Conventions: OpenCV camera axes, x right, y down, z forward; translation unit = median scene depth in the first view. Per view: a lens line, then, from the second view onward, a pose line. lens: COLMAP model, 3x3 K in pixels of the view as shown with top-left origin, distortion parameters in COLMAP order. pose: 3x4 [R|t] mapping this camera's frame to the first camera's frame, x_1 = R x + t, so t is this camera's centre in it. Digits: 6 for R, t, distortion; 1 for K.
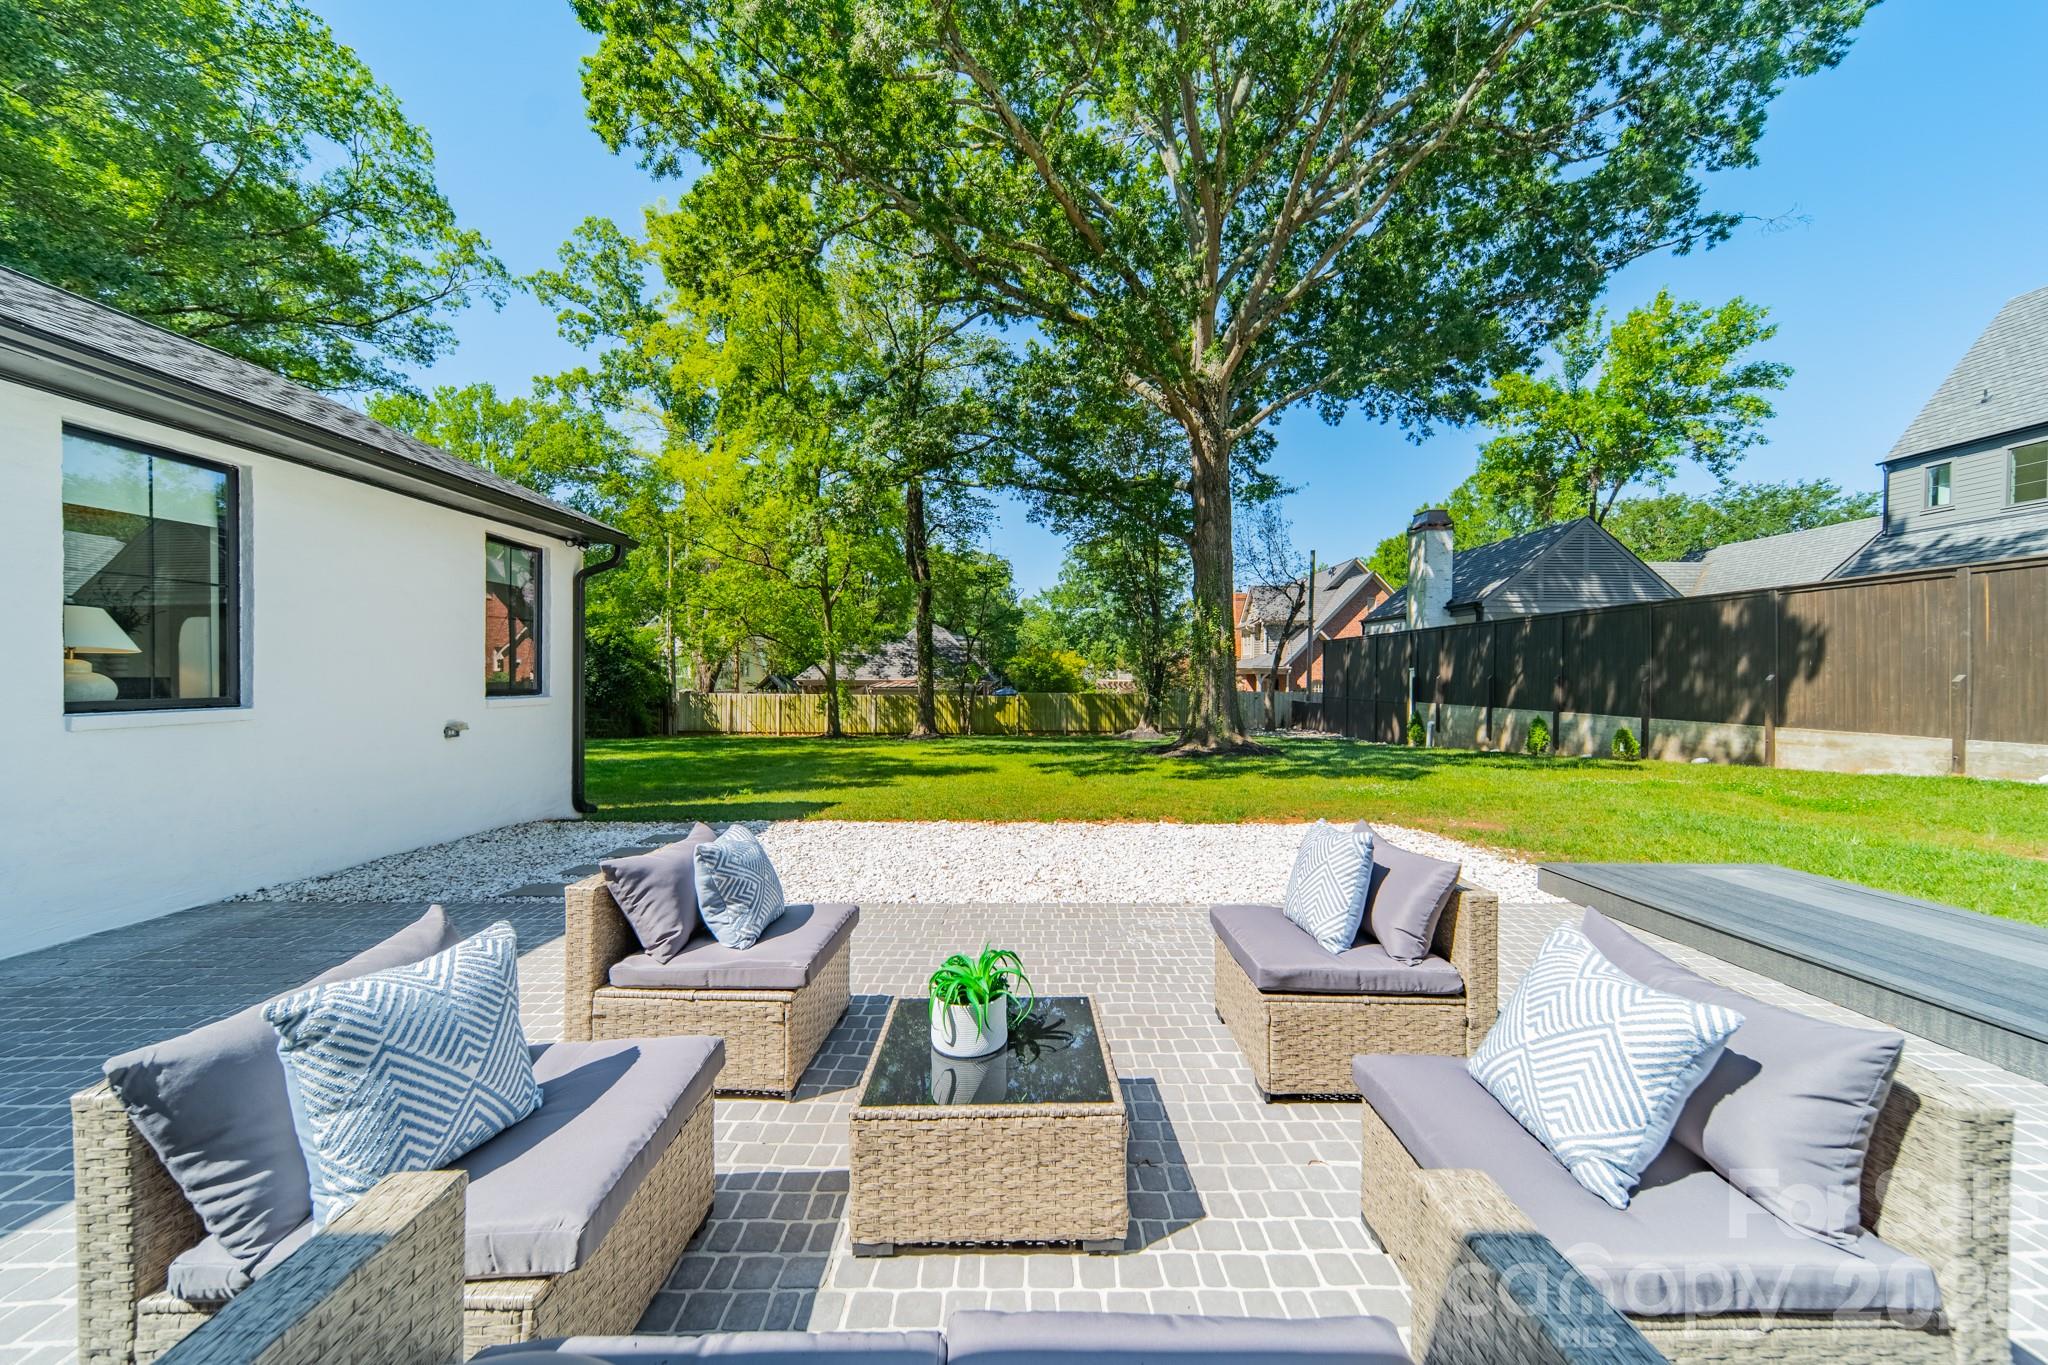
lens RADIAL K [[722.1, 0, 1029.2], [0, 722.1, 676.1], [0, 0, 1]] dist [0.009063, -0.000598]
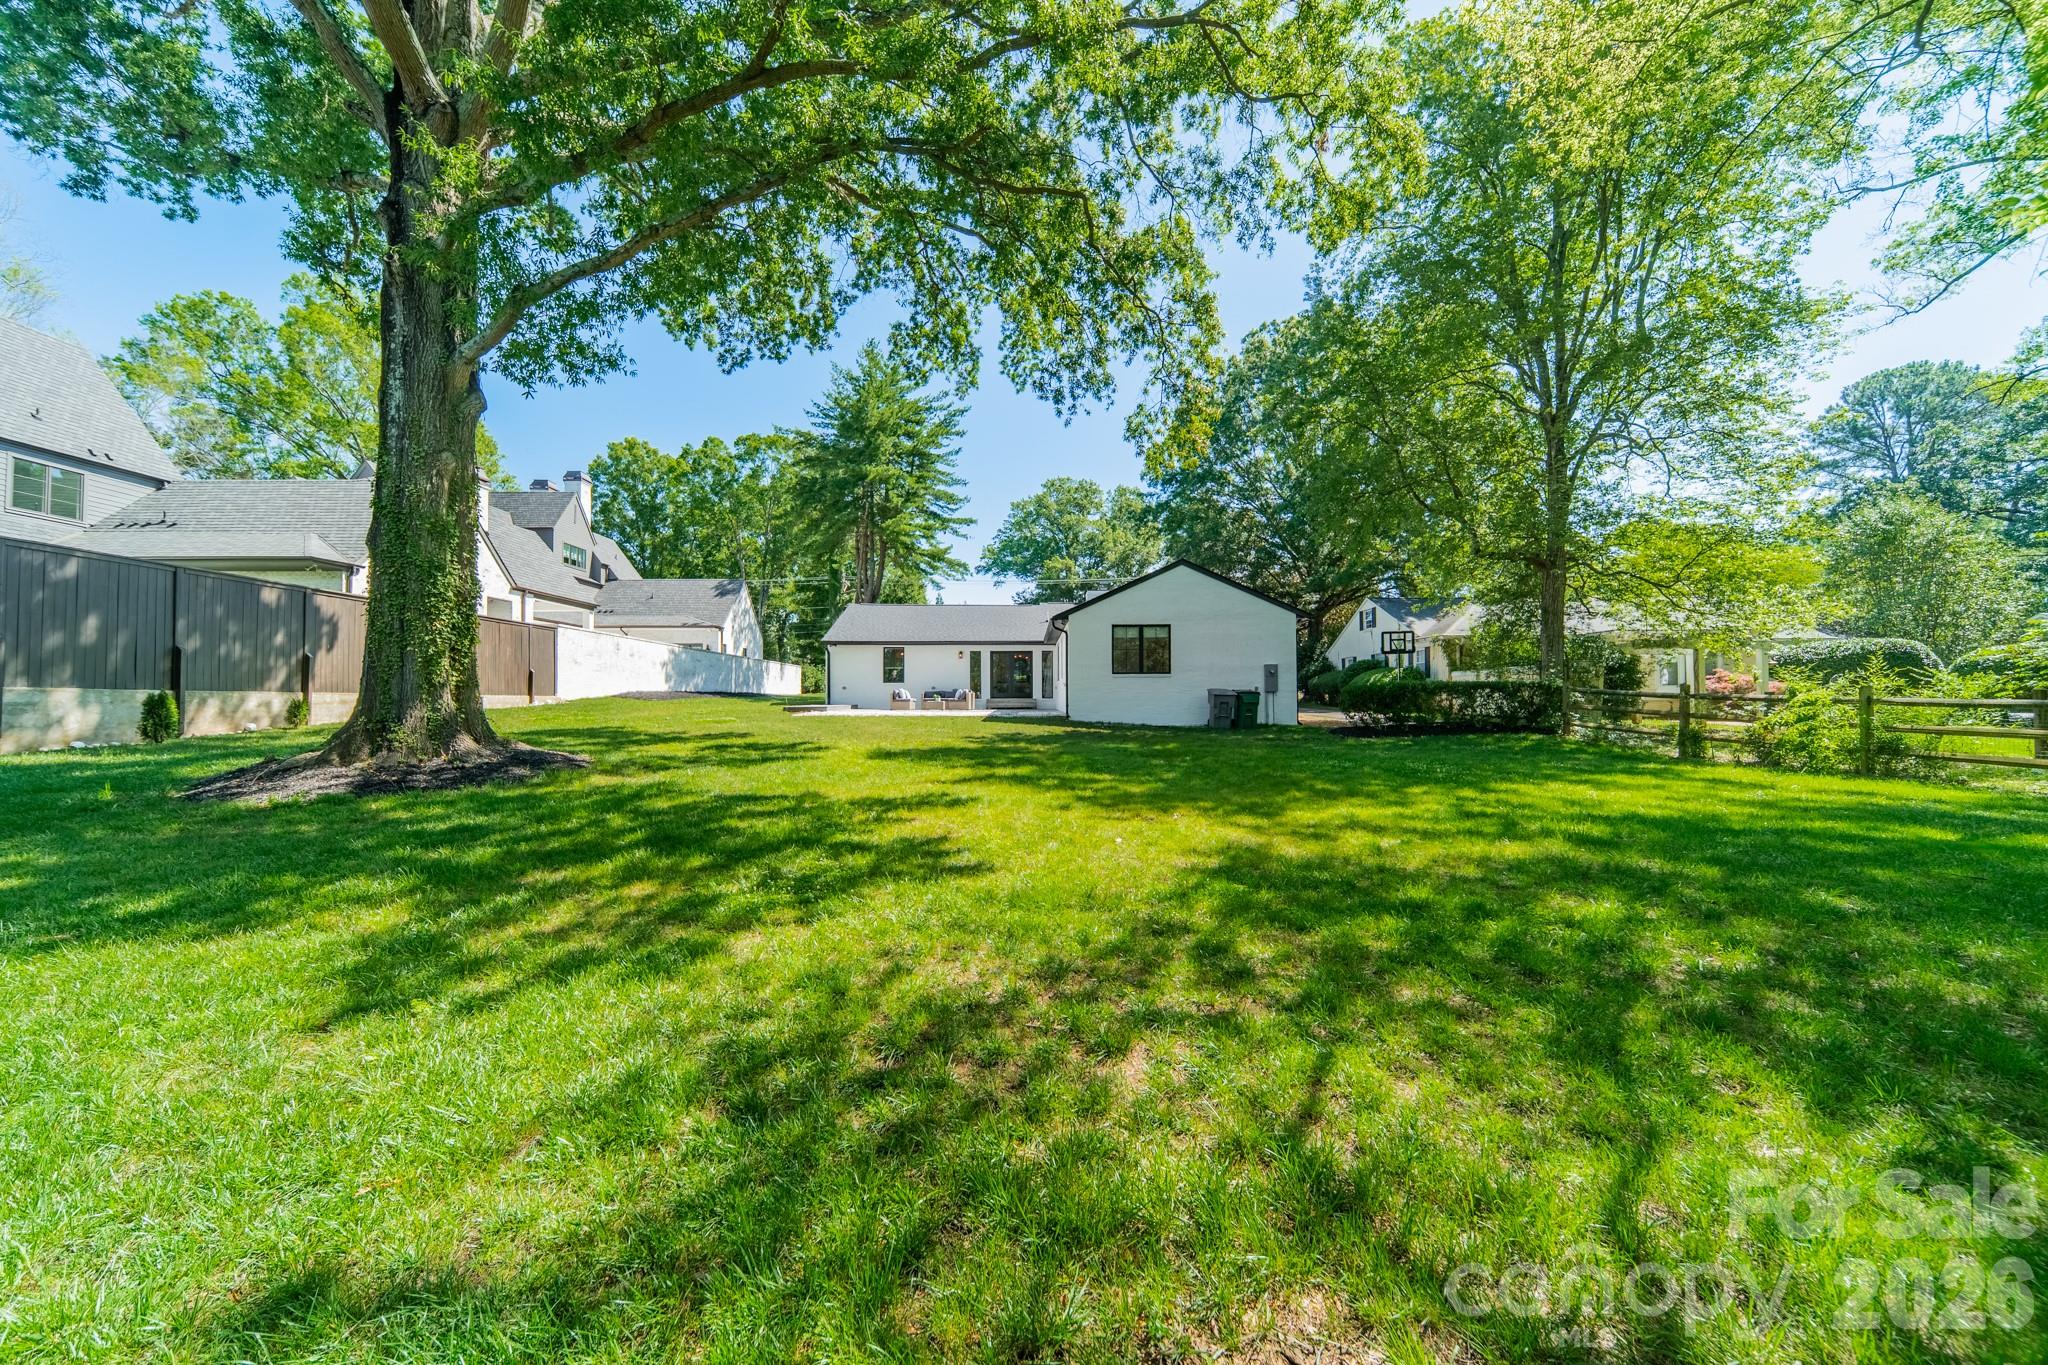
lens RADIAL K [[722.1, 0, 1026.6], [0, 722.1, 704.2], [0, 0, 1]] dist [0.009063, -0.000598]
pose [[-0.999982, -0.003767, 0.004727, -0.158077], [-0.003793, 0.999978, -0.005513, 0.052691], [-0.004706, -0.005530, -0.999974, 1.259768]]
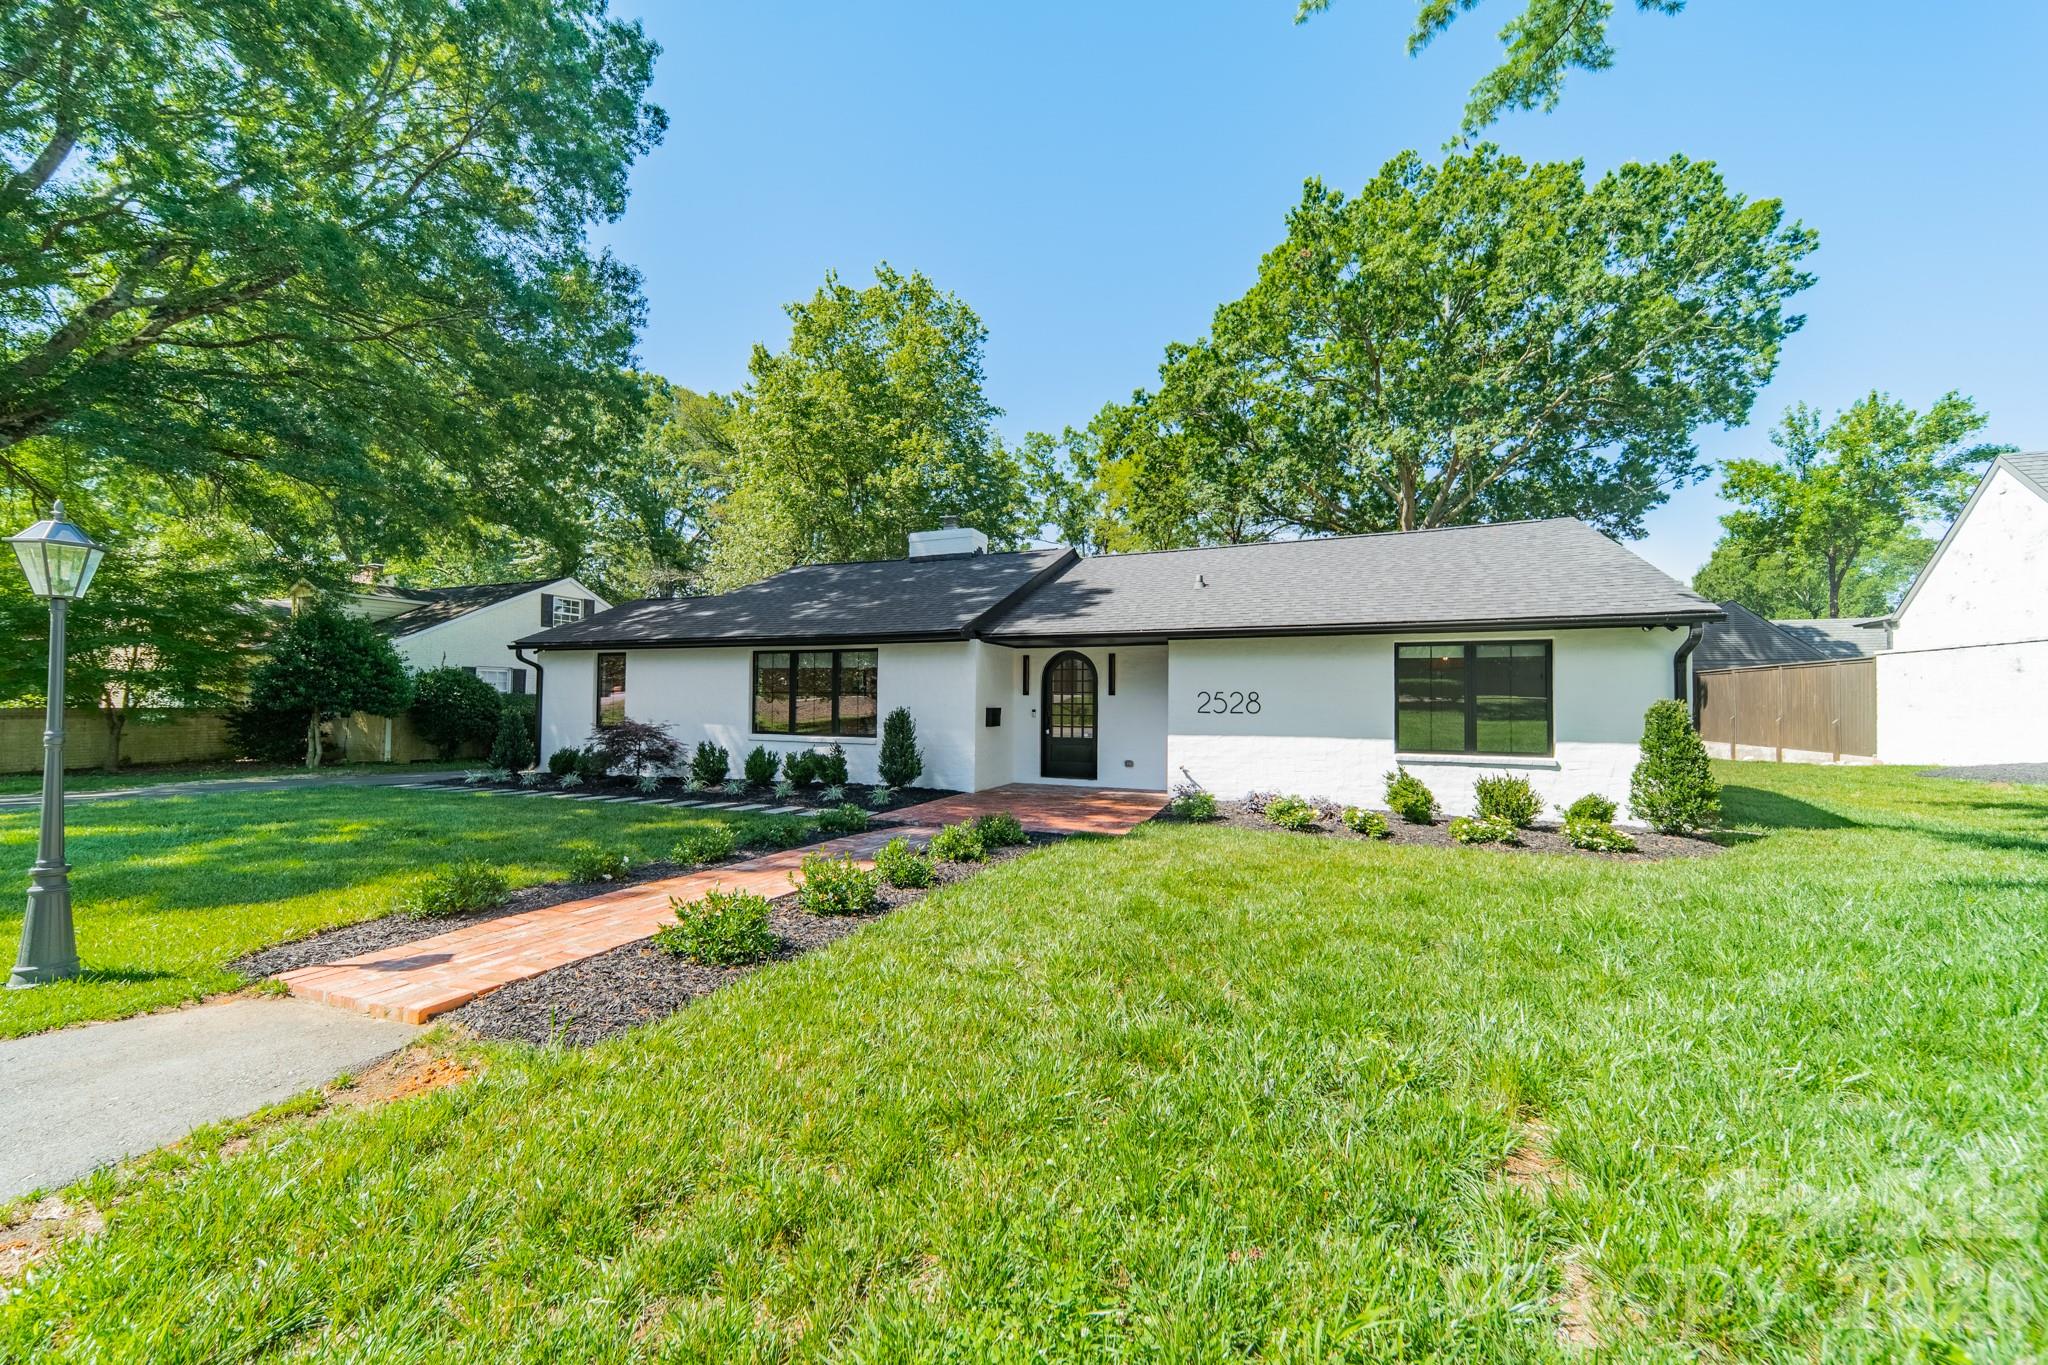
lens RADIAL K [[722.1, 0, 1028.8], [0, 722.1, 692.3], [0, 0, 1]] dist [0.009063, -0.000598]
pose [[0.923047, -0.004206, -0.384665, 0.040562], [-0.002120, 0.999869, -0.016020, -0.015359], [0.384682, 0.015602, 0.922917, -0.885717]]
